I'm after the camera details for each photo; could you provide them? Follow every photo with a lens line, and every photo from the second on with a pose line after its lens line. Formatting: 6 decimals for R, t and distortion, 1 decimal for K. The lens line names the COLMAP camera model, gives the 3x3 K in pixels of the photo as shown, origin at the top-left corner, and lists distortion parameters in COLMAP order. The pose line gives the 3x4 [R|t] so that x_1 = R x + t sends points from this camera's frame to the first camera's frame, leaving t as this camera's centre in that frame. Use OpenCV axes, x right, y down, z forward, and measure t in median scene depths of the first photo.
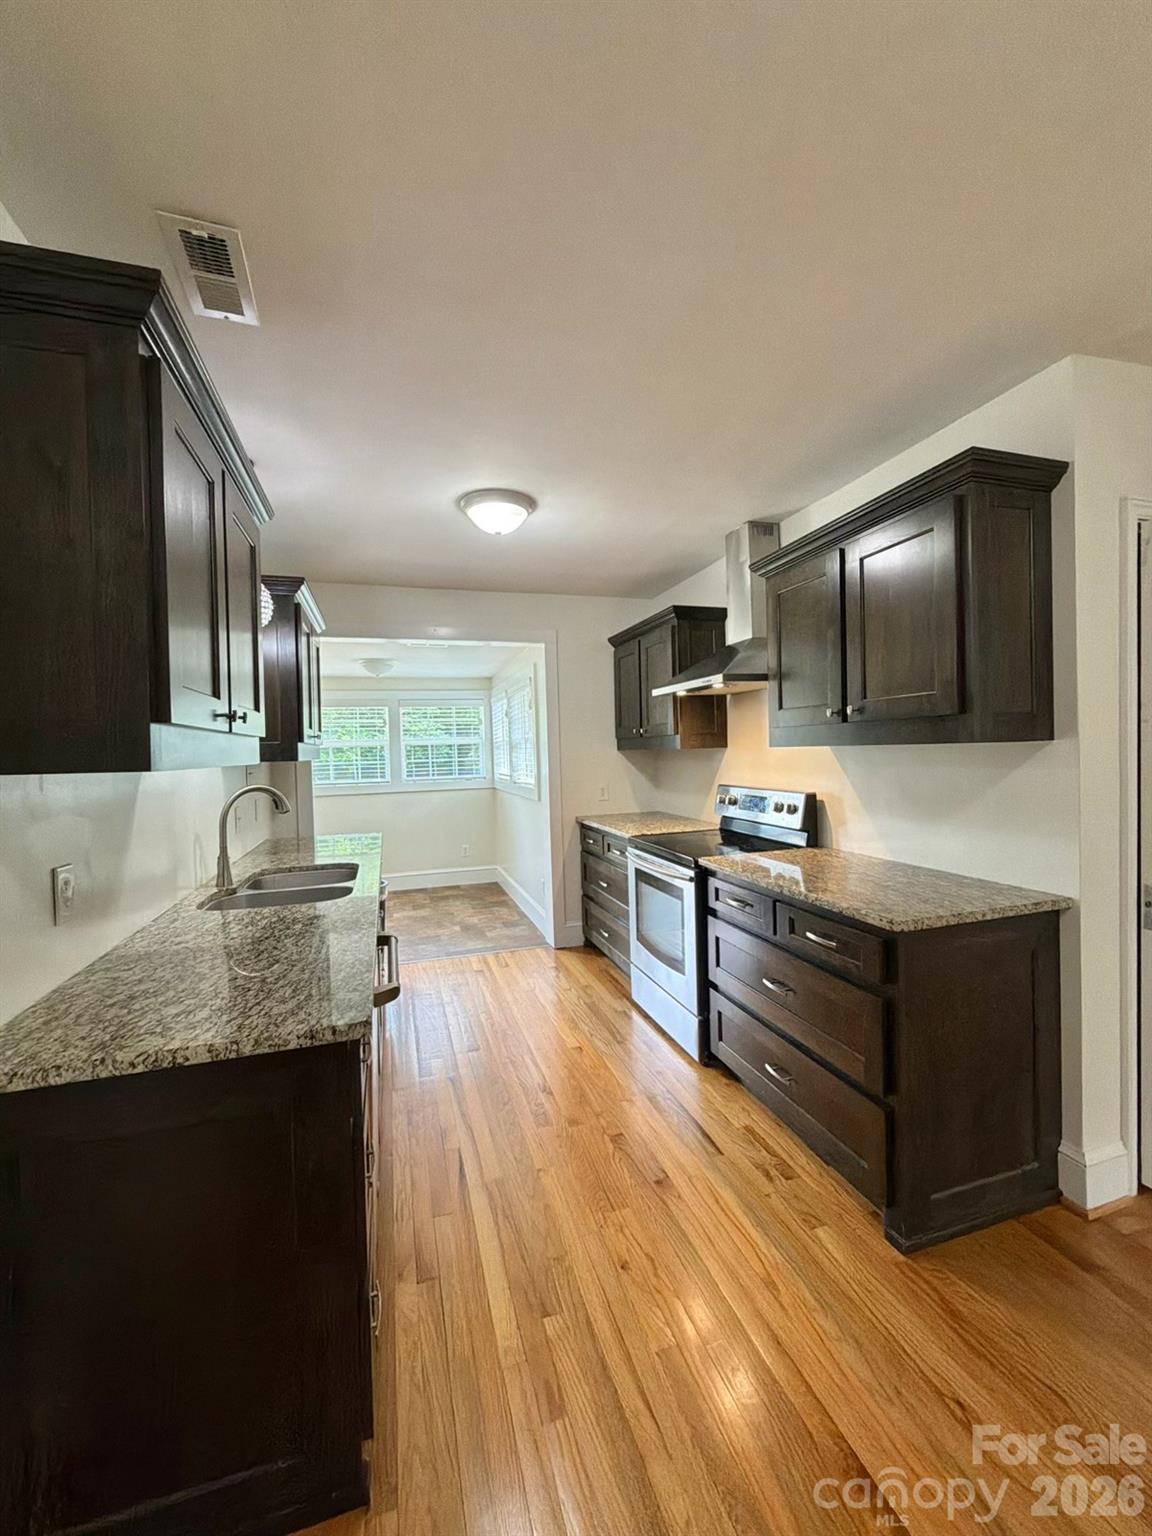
lens RADIAL K [[611.6, 0, 569.6], [0, 611.6, 763.3], [0, 0, 1]] dist [0.002139, 0.000938]
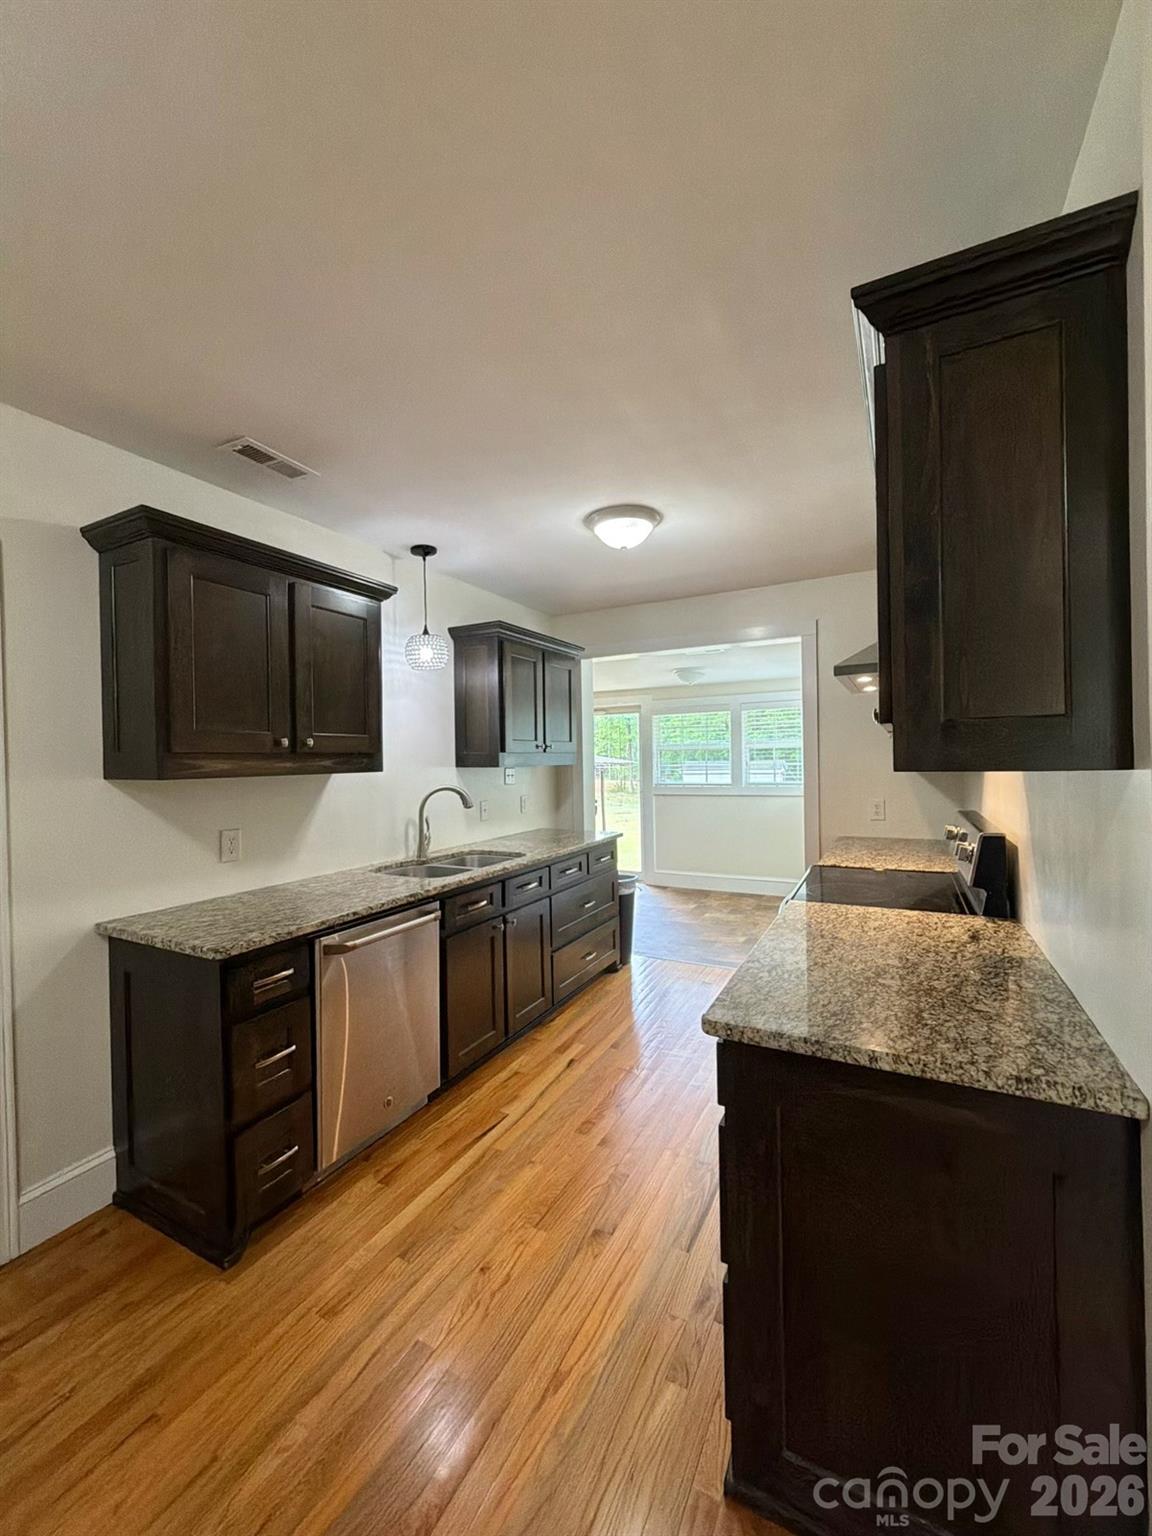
lens RADIAL K [[611.6, 0, 580.5], [0, 611.6, 763.8], [0, 0, 1]] dist [0.002139, 0.000938]
pose [[0.706084, 0.018332, -0.707891, 0.717346], [-0.014828, 0.999828, 0.011102, -0.035155], [0.707973, 0.002658, 0.706234, 0.299316]]
